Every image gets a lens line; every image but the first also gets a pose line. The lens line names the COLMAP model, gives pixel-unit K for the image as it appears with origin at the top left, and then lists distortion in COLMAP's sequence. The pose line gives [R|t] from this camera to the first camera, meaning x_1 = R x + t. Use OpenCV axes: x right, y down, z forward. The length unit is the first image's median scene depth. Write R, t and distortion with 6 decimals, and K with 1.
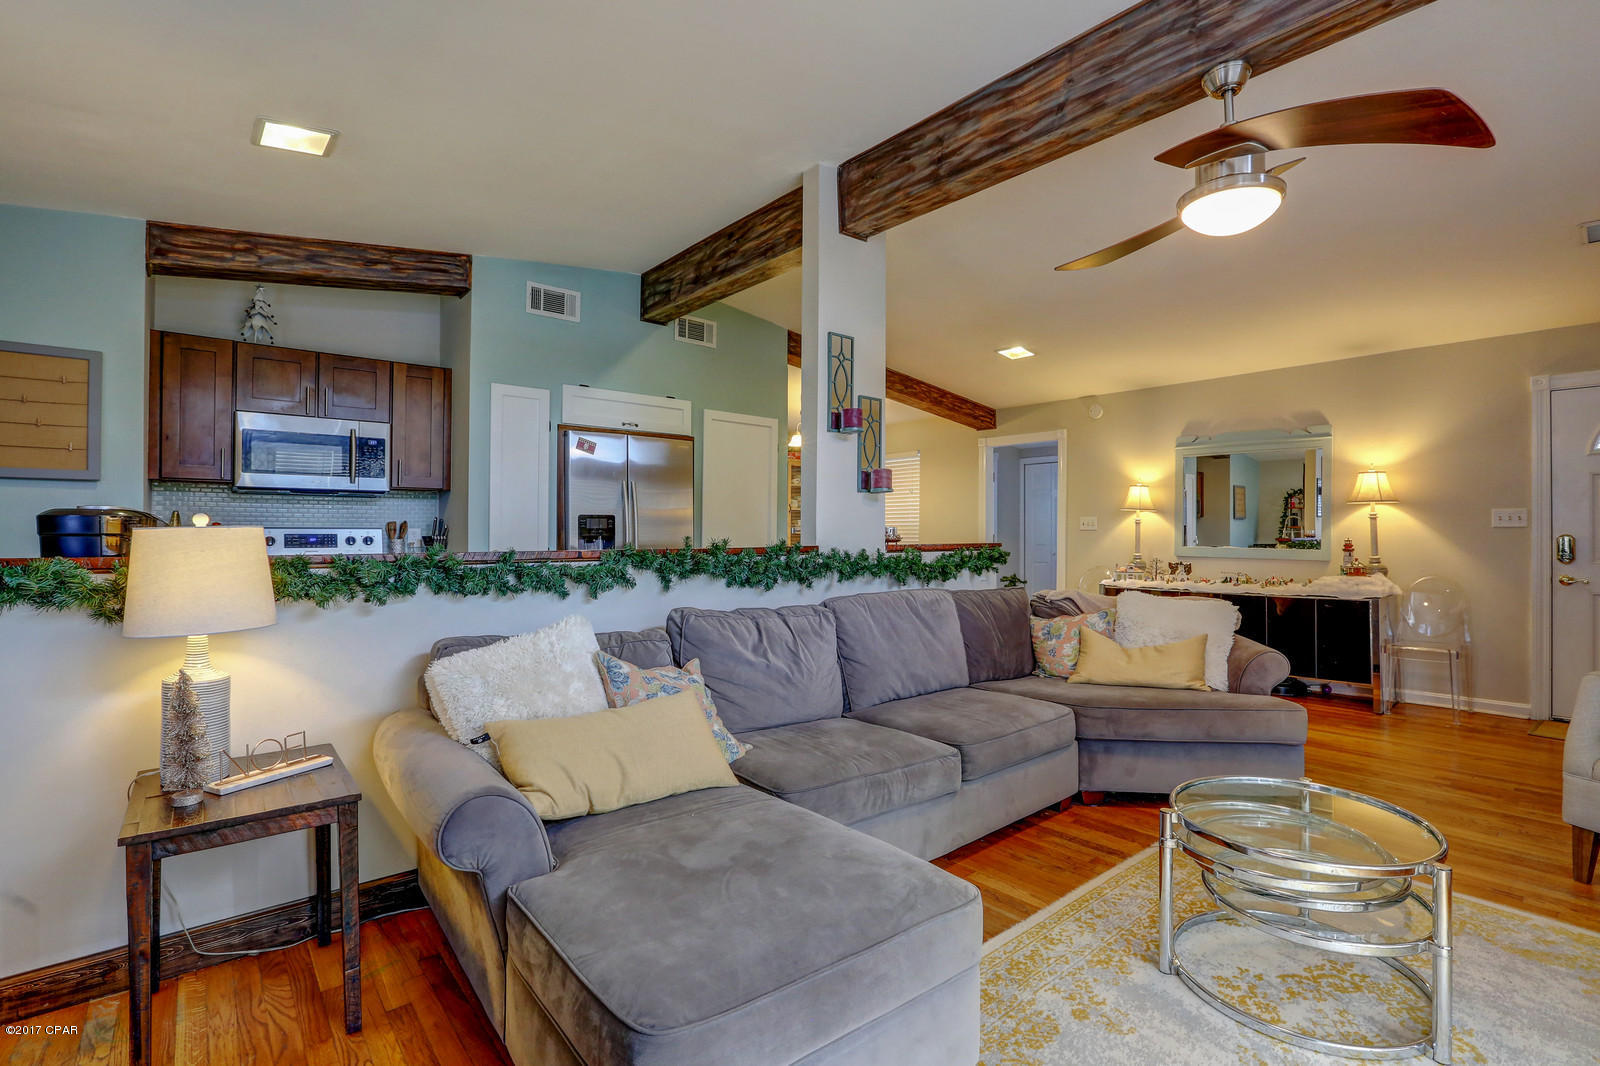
lens RADIAL K [[738.7, 0, 788.1], [0, 738.7, 532.2], [0, 0, 1]] dist [-0.031275, 0.008167]
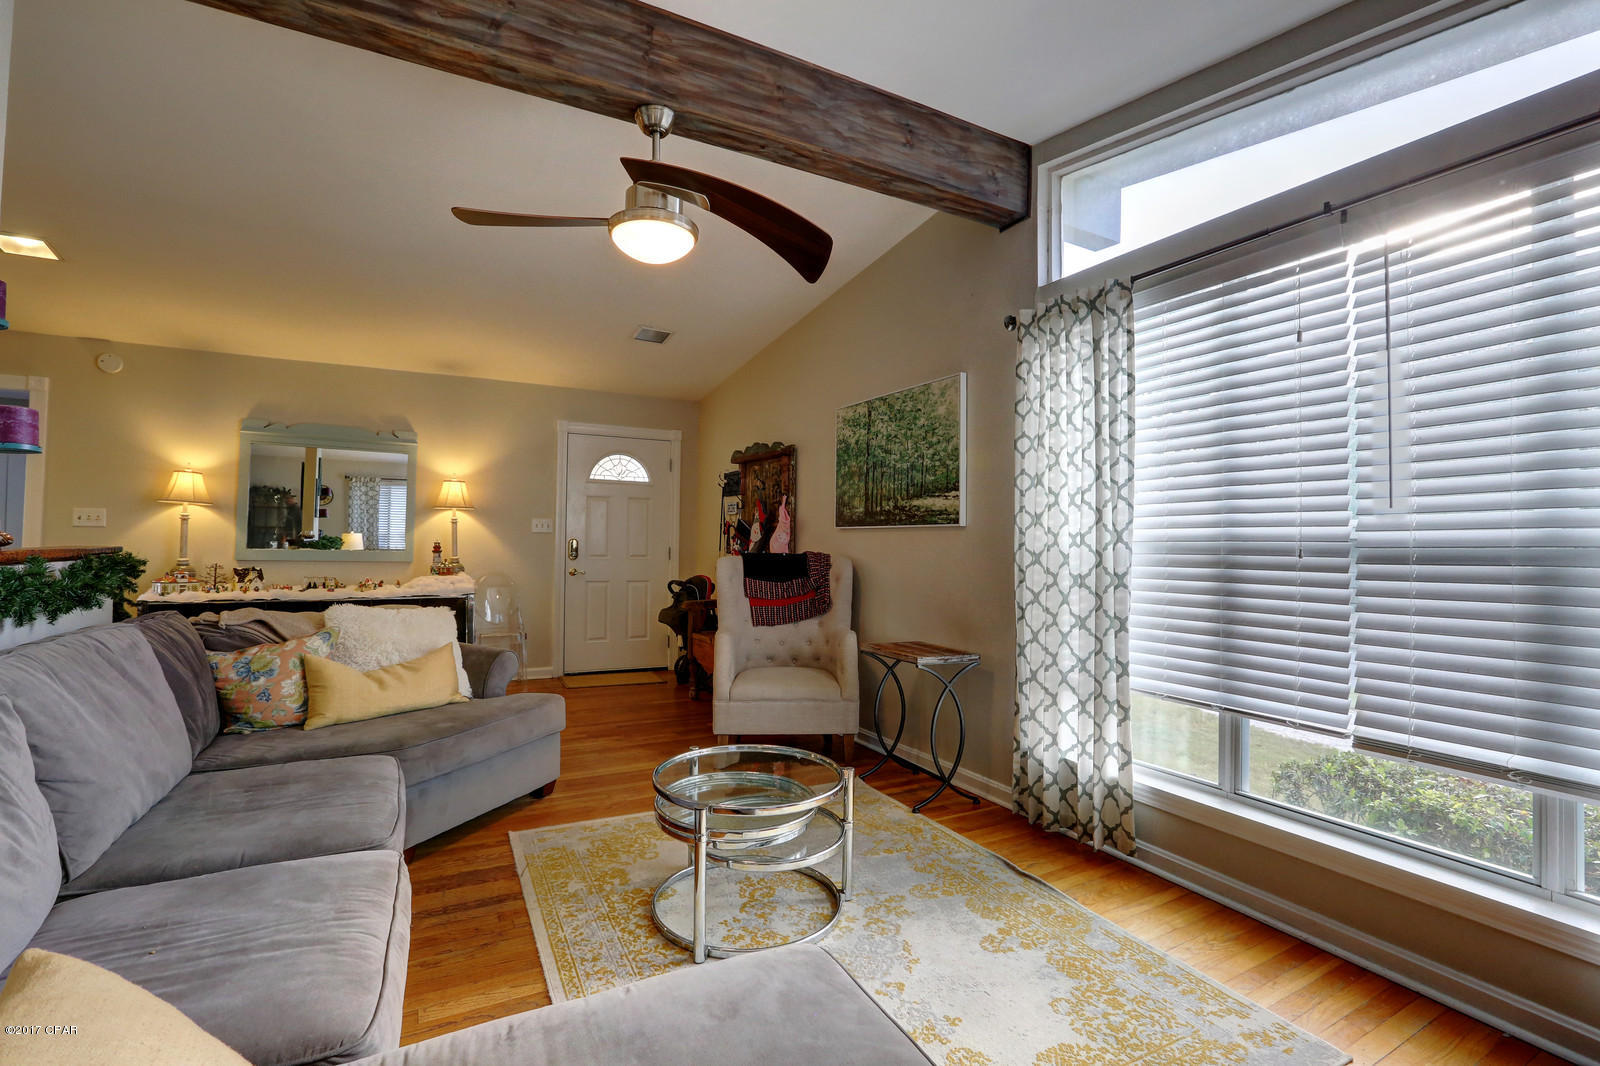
lens RADIAL K [[738.7, 0, 791.1], [0, 738.7, 531.2], [0, 0, 1]] dist [-0.031275, 0.008167]
pose [[0.200336, 0.016620, 0.979586, -0.291234], [-0.016118, 0.999777, -0.013666, 0.001230], [-0.979595, -0.013051, 0.200559, 0.400991]]
